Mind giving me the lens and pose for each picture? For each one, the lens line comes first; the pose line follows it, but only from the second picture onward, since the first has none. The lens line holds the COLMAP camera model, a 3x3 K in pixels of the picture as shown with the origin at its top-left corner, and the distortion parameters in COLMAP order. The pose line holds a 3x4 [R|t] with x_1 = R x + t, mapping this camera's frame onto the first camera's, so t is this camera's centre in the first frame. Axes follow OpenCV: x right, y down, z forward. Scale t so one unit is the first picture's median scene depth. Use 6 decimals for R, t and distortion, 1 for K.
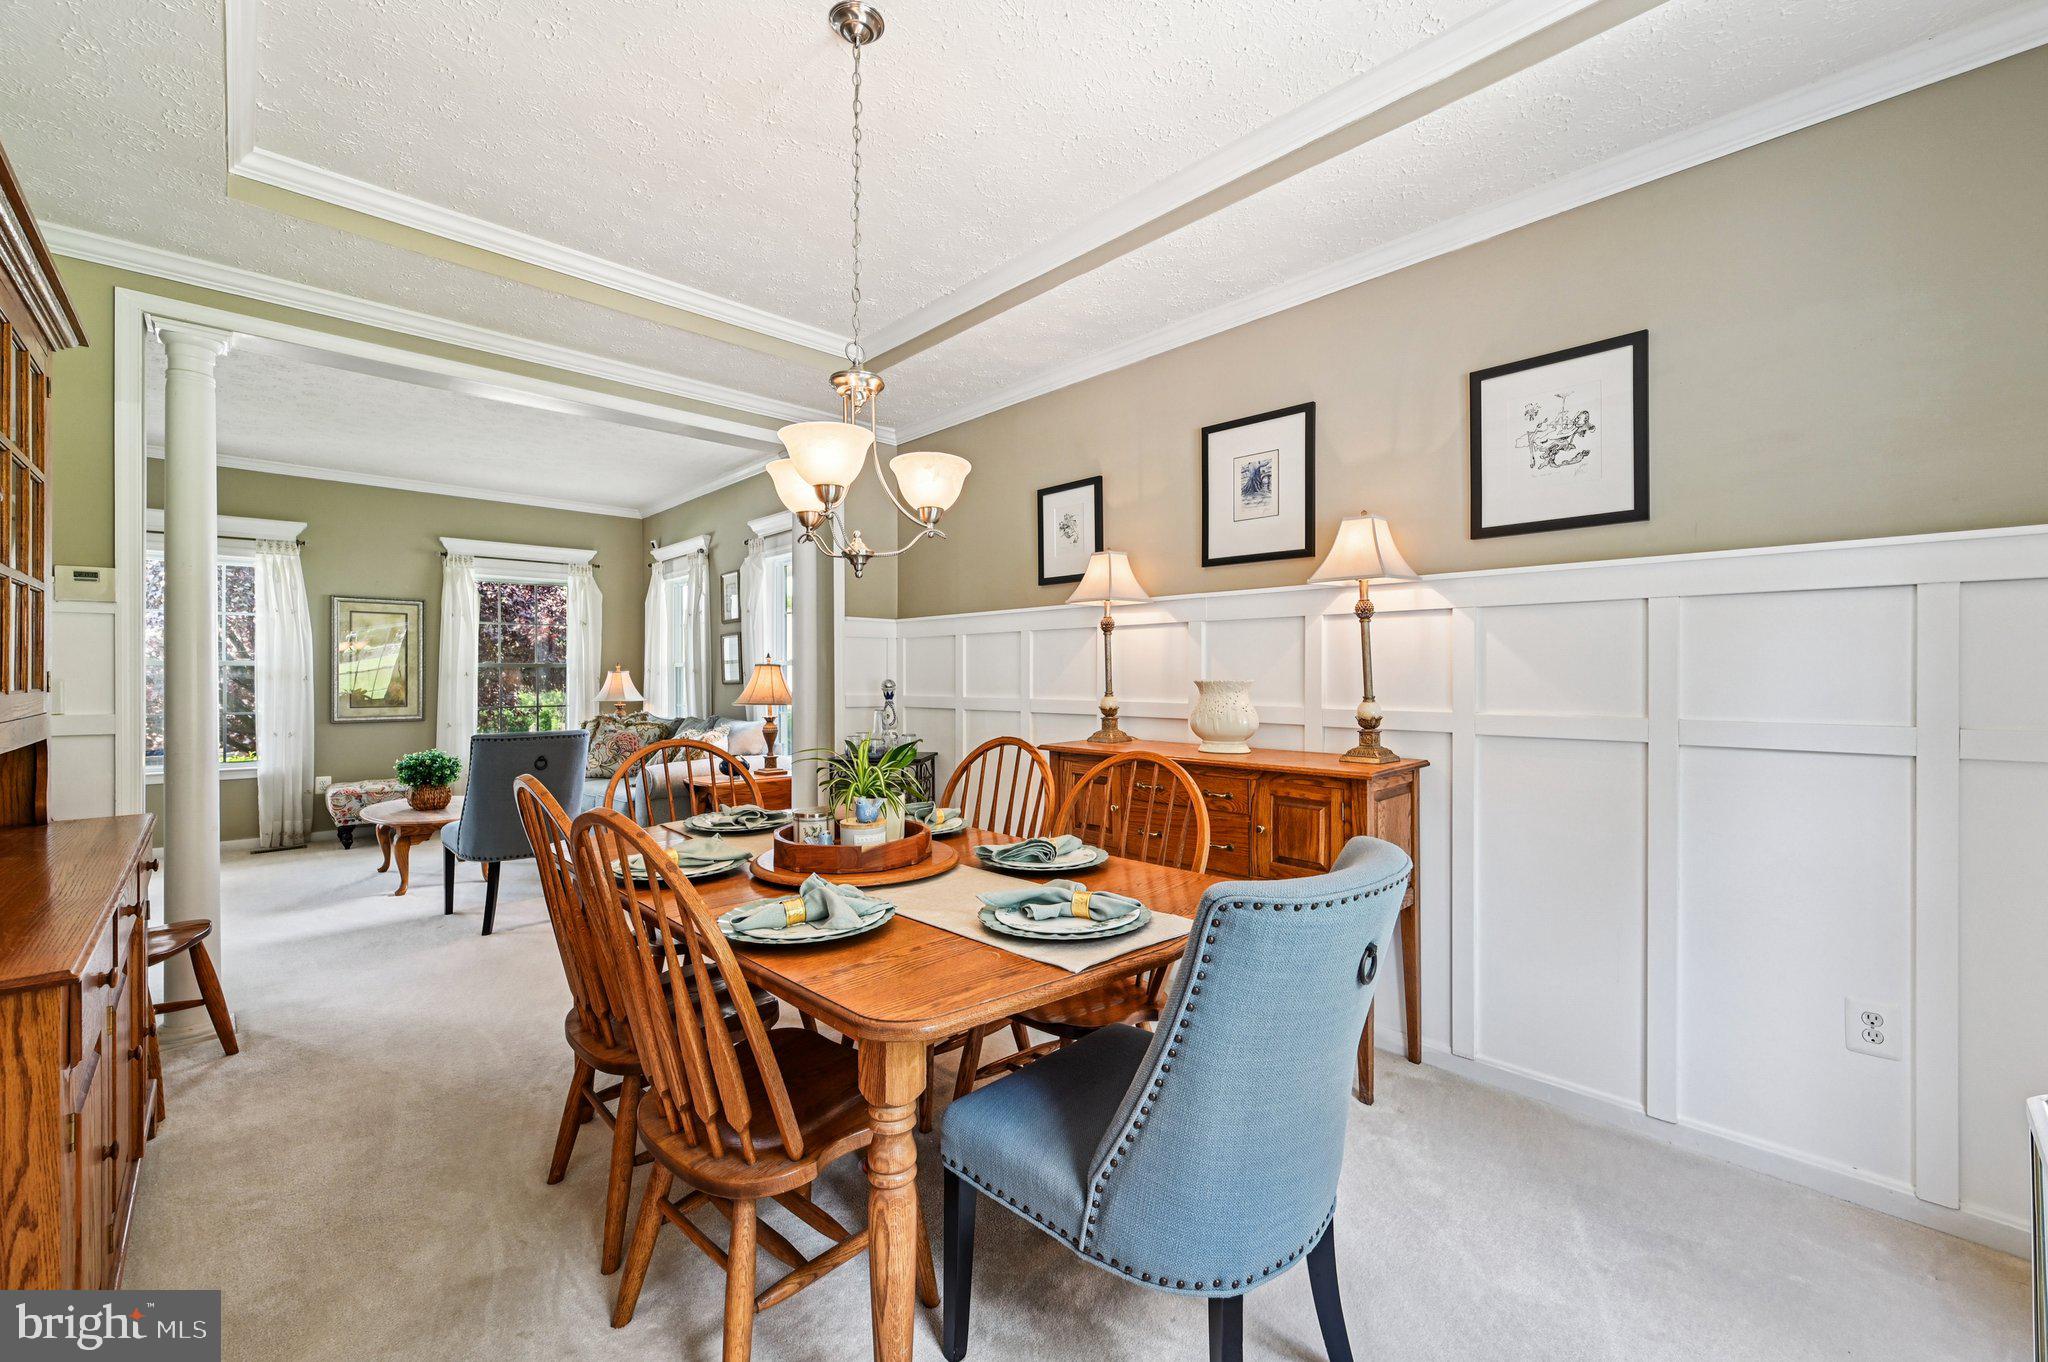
lens RADIAL K [[828.6, 0, 1031.5], [0, 828.6, 672.0], [0, 0, 1]] dist [-0.013054, -0.000113]
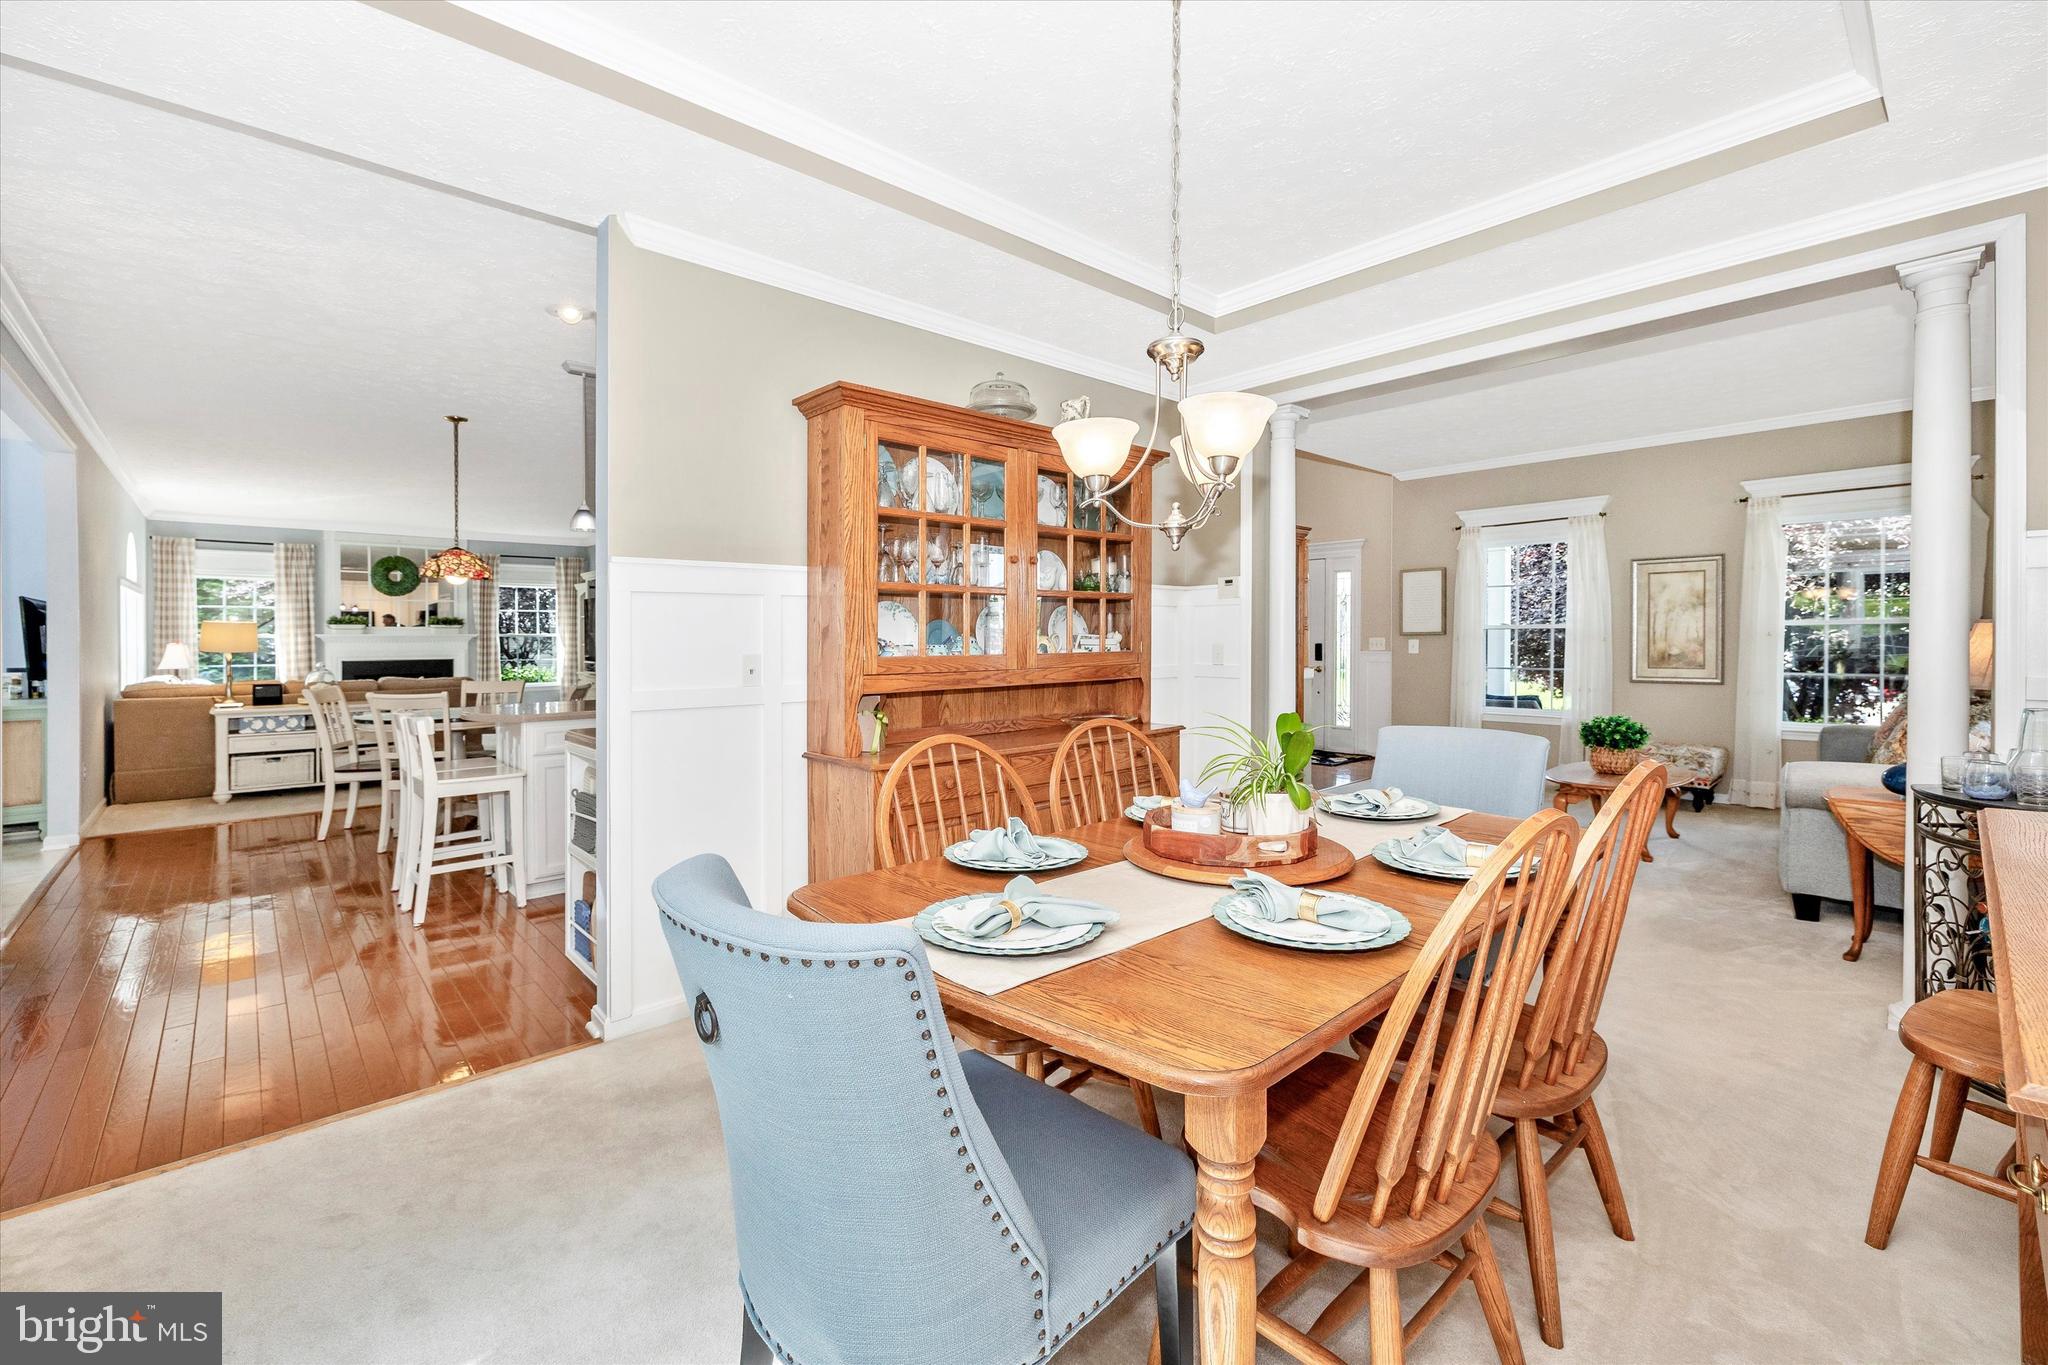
lens RADIAL K [[853.8, 0, 1041.0], [0, 853.8, 636.3], [0, 0, 1]] dist [-0.004715, 0.000407]
pose [[-0.003122, -0.000515, -0.999995, 0.241431], [0.012956, 0.999916, -0.000555, -0.004738], [0.999911, -0.012958, -0.003115, 0.256870]]
